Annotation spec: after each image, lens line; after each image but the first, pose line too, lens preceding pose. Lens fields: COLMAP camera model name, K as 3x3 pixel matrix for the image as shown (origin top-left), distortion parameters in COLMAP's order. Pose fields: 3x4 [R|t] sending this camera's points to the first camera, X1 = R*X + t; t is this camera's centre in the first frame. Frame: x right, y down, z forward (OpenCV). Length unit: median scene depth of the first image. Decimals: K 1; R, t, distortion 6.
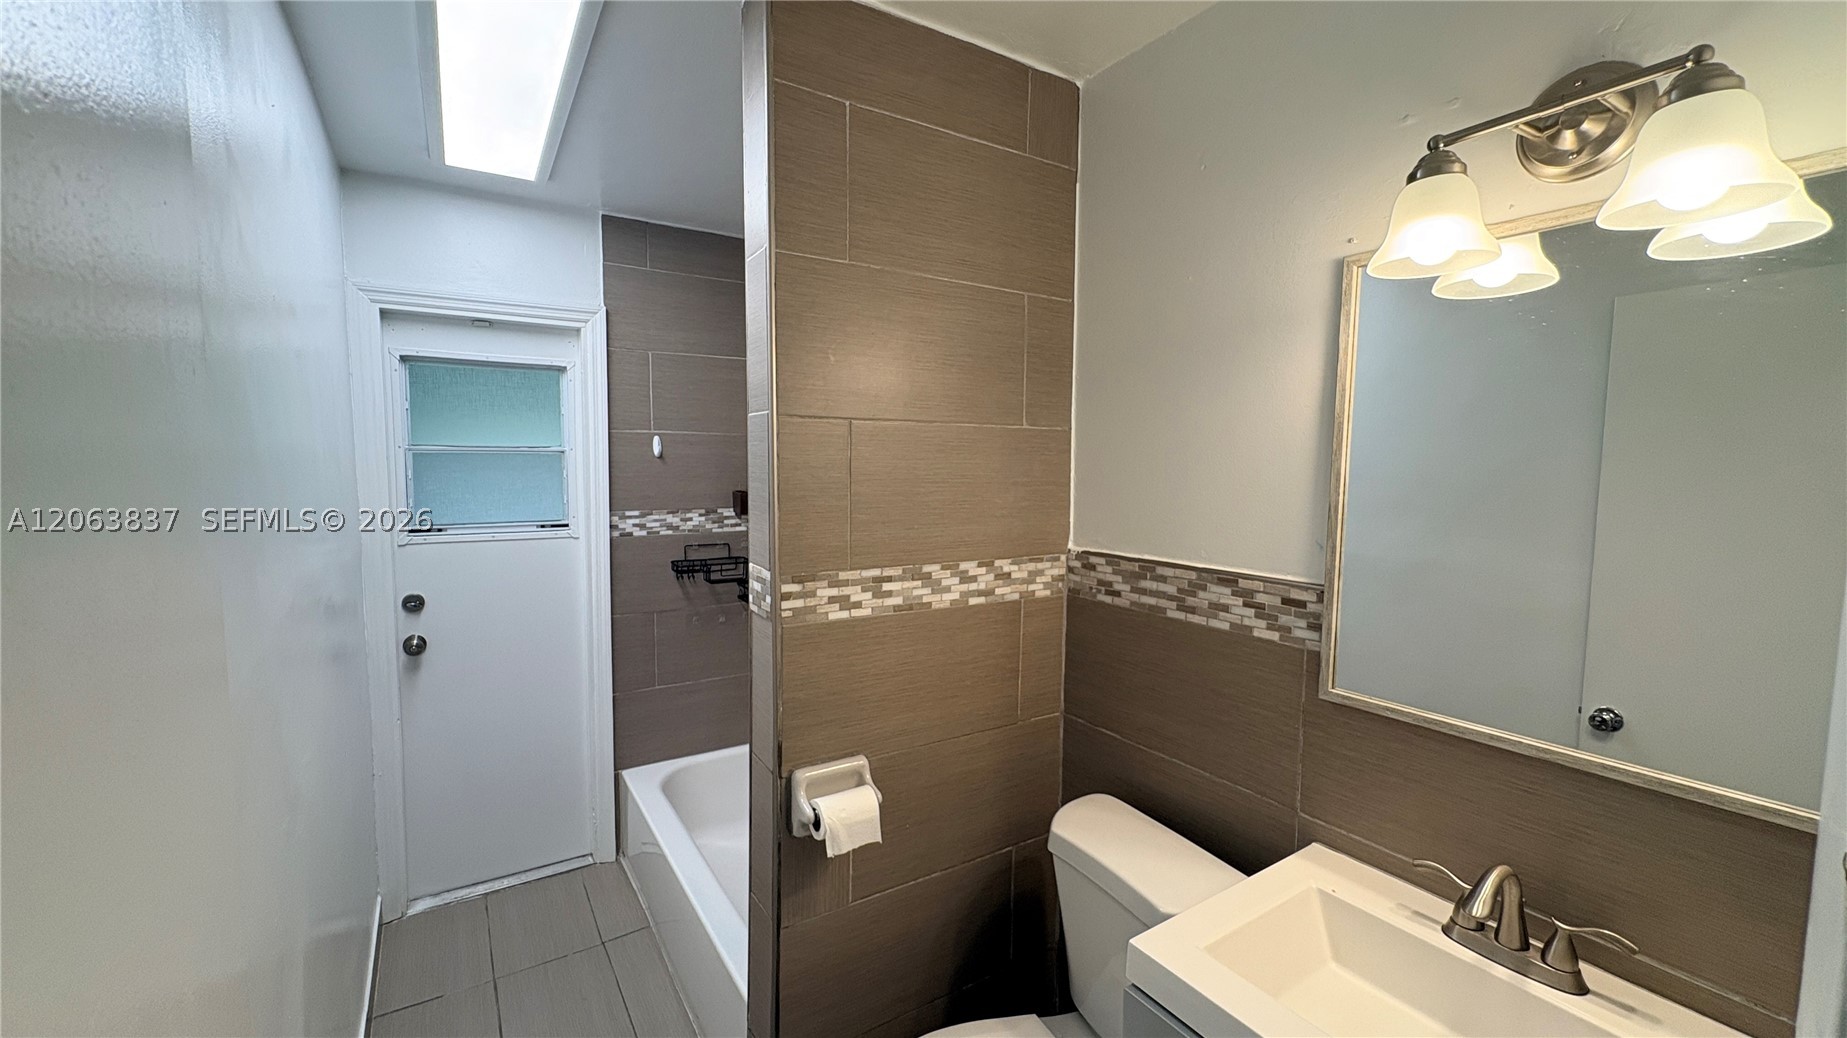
lens RADIAL K [[732.7, 0, 925.0], [0, 732.7, 517.6], [0, 0, 1]] dist [-0.005526, -0.000273]
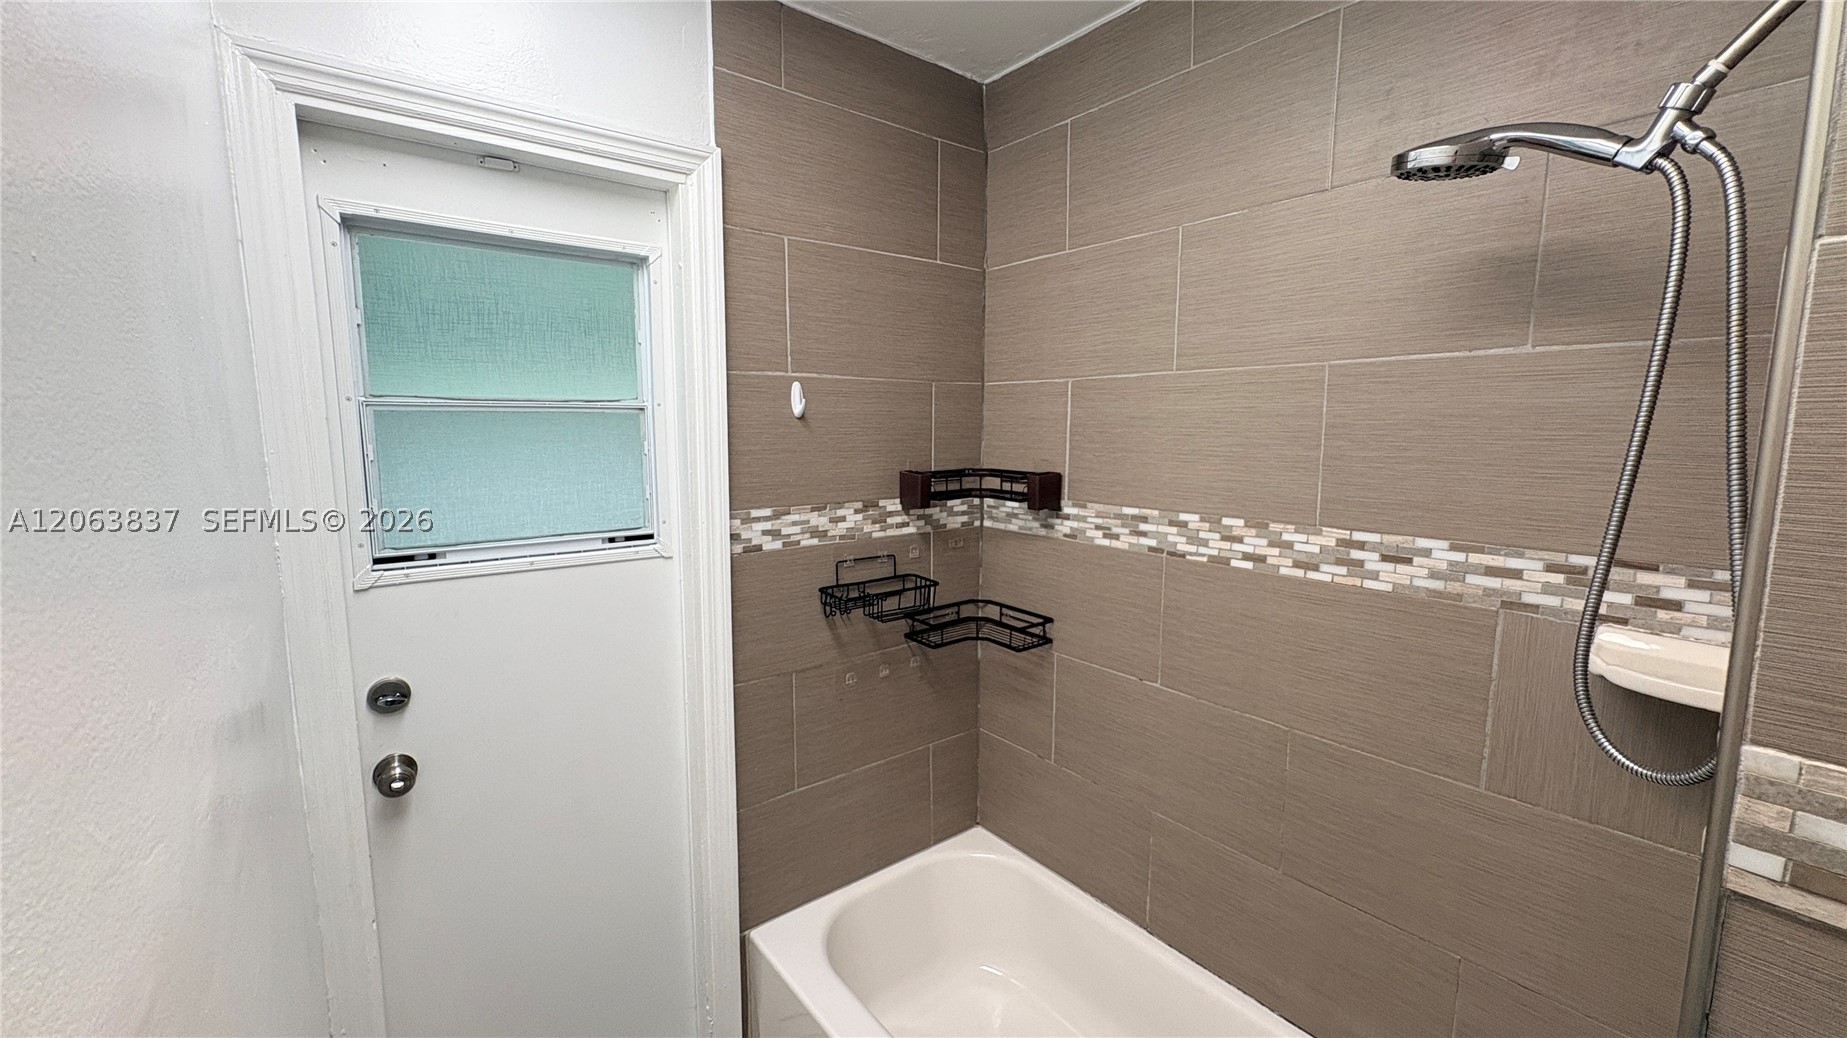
lens RADIAL K [[732.7, 0, 921.0], [0, 732.7, 518.1], [0, 0, 1]] dist [-0.005526, -0.000273]
pose [[0.992629, -0.019782, 0.119567, -0.345685], [0.013663, 0.998565, 0.051781, -0.030941], [-0.120420, -0.049766, 0.991475, 0.397796]]
